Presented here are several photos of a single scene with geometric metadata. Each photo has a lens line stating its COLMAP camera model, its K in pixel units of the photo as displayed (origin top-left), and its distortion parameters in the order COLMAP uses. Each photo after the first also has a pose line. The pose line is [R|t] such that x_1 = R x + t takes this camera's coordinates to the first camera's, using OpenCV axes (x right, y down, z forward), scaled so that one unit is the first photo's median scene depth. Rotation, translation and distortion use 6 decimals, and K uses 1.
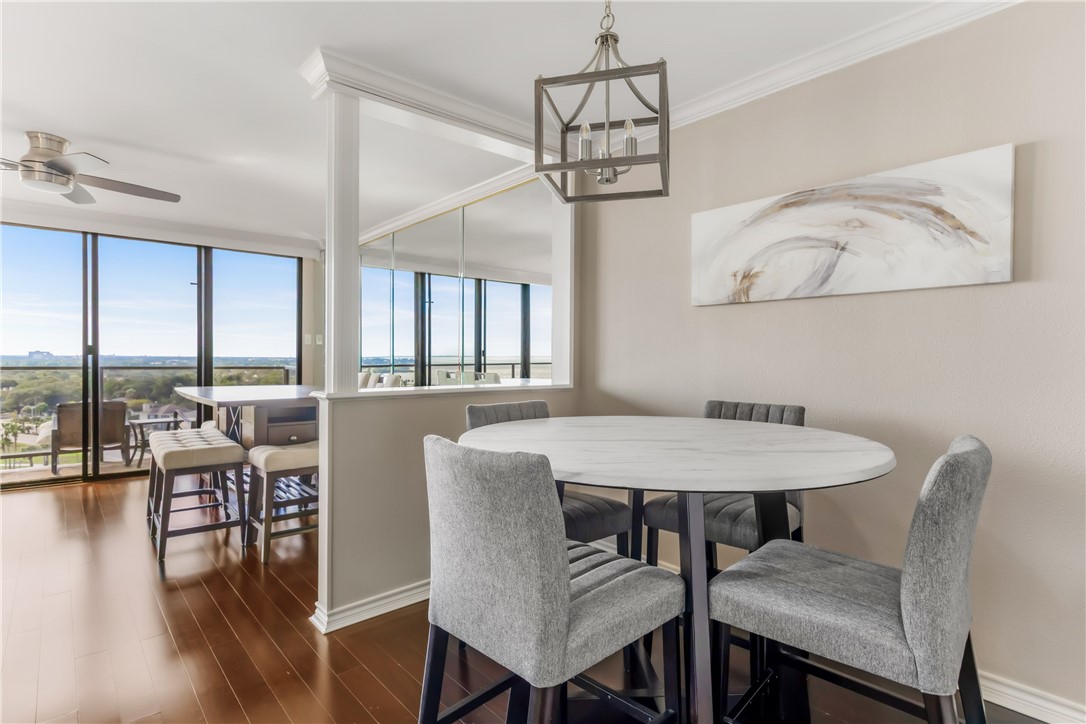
lens RADIAL K [[549.4, 0, 541.9], [0, 549.4, 362.8], [0, 0, 1]] dist [0.006020, -0.000214]
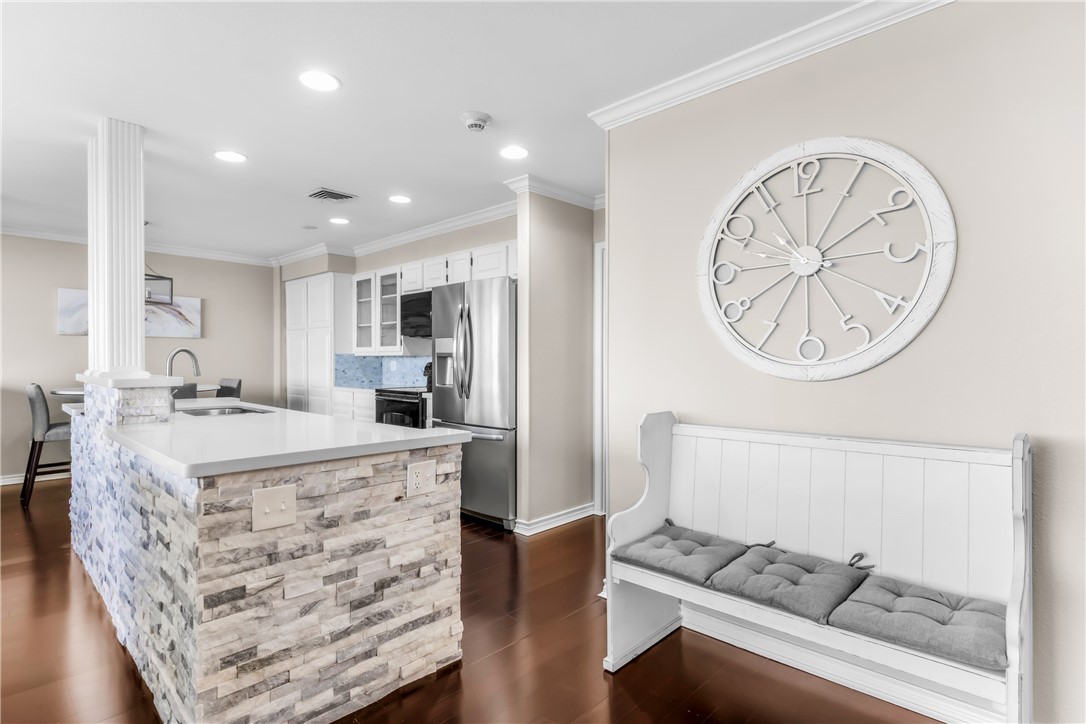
lens RADIAL K [[545.9, 0, 545.3], [0, 545.9, 361.1], [0, 0, 1]] dist [0.000567, 0.000490]
pose [[-0.083361, -0.006965, 0.996495, -1.579523], [0.006881, 0.999948, 0.007565, -0.009141], [-0.996496, 0.007487, -0.083309, -0.496344]]
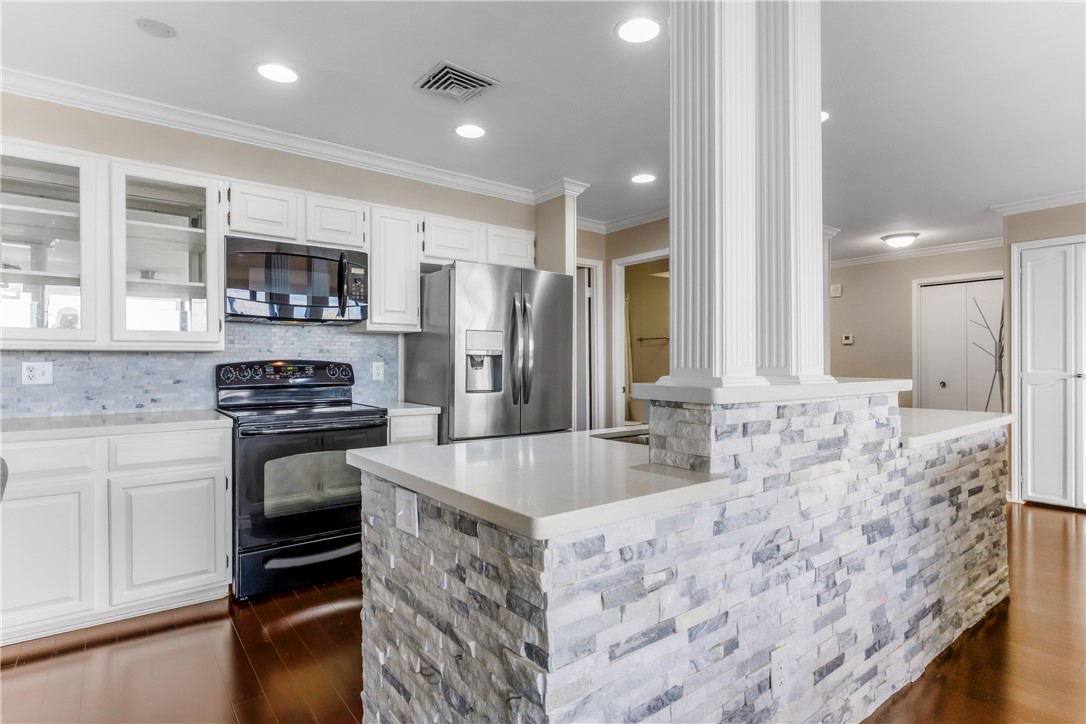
lens RADIAL K [[556.2, 0, 544.0], [0, 556.2, 359.5], [0, 0, 1]] dist [0.003607, 0.000657]
pose [[-0.998013, -0.002115, 0.062969, -0.405603], [-0.001853, 0.999989, 0.004234, -0.007466], [-0.062977, 0.004108, -0.998007, 0.696798]]
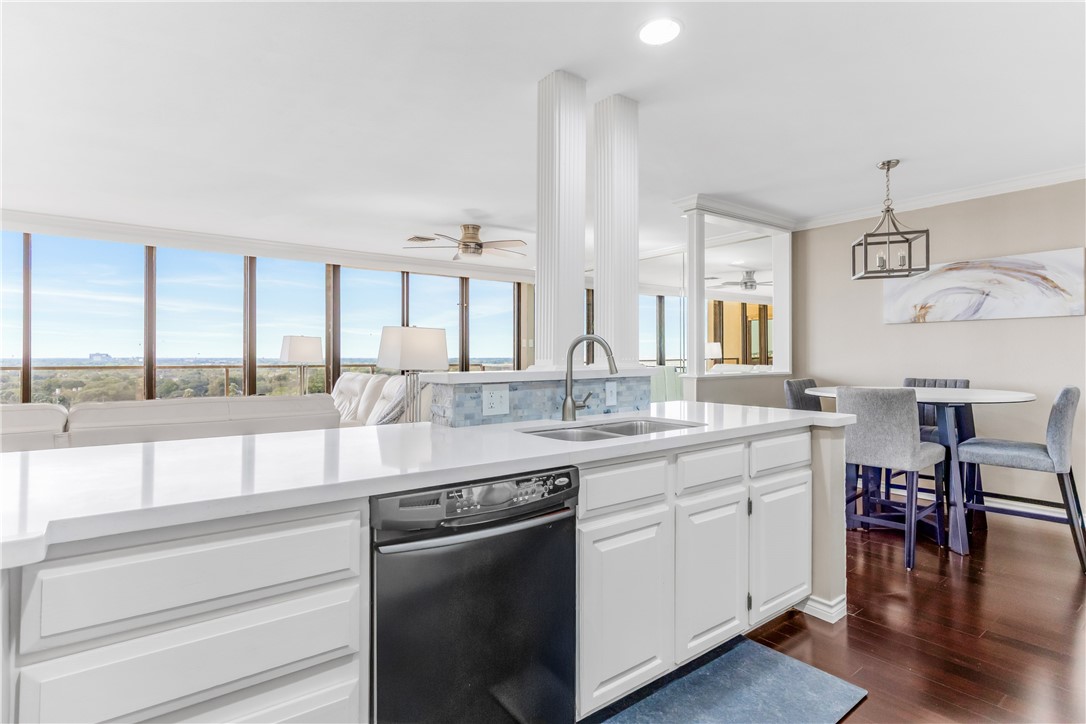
lens RADIAL K [[553.9, 0, 542.4], [0, 553.9, 351.4], [0, 0, 1]] dist [0.003521, 0.000927]
pose [[0.997987, -0.008620, -0.062831, -0.585472], [0.007531, 0.999818, -0.017547, 0.003578], [0.062971, 0.017039, 0.997870, -0.672845]]
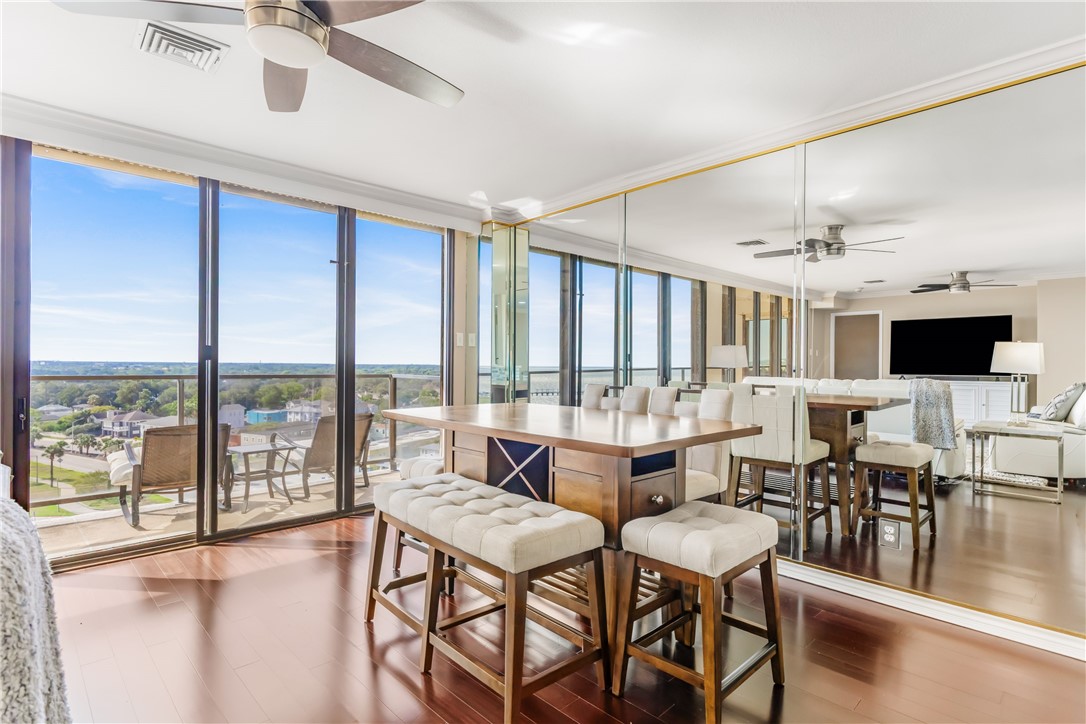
lens RADIAL K [[549.4, 0, 541.9], [0, 549.4, 362.8], [0, 0, 1]] dist [0.006020, -0.000214]
pose [[0.998986, 0.000587, 0.045012, -0.683997], [-0.000184, 0.999960, -0.008948, -0.006273], [-0.045016, 0.008931, 0.998946, 0.461946]]
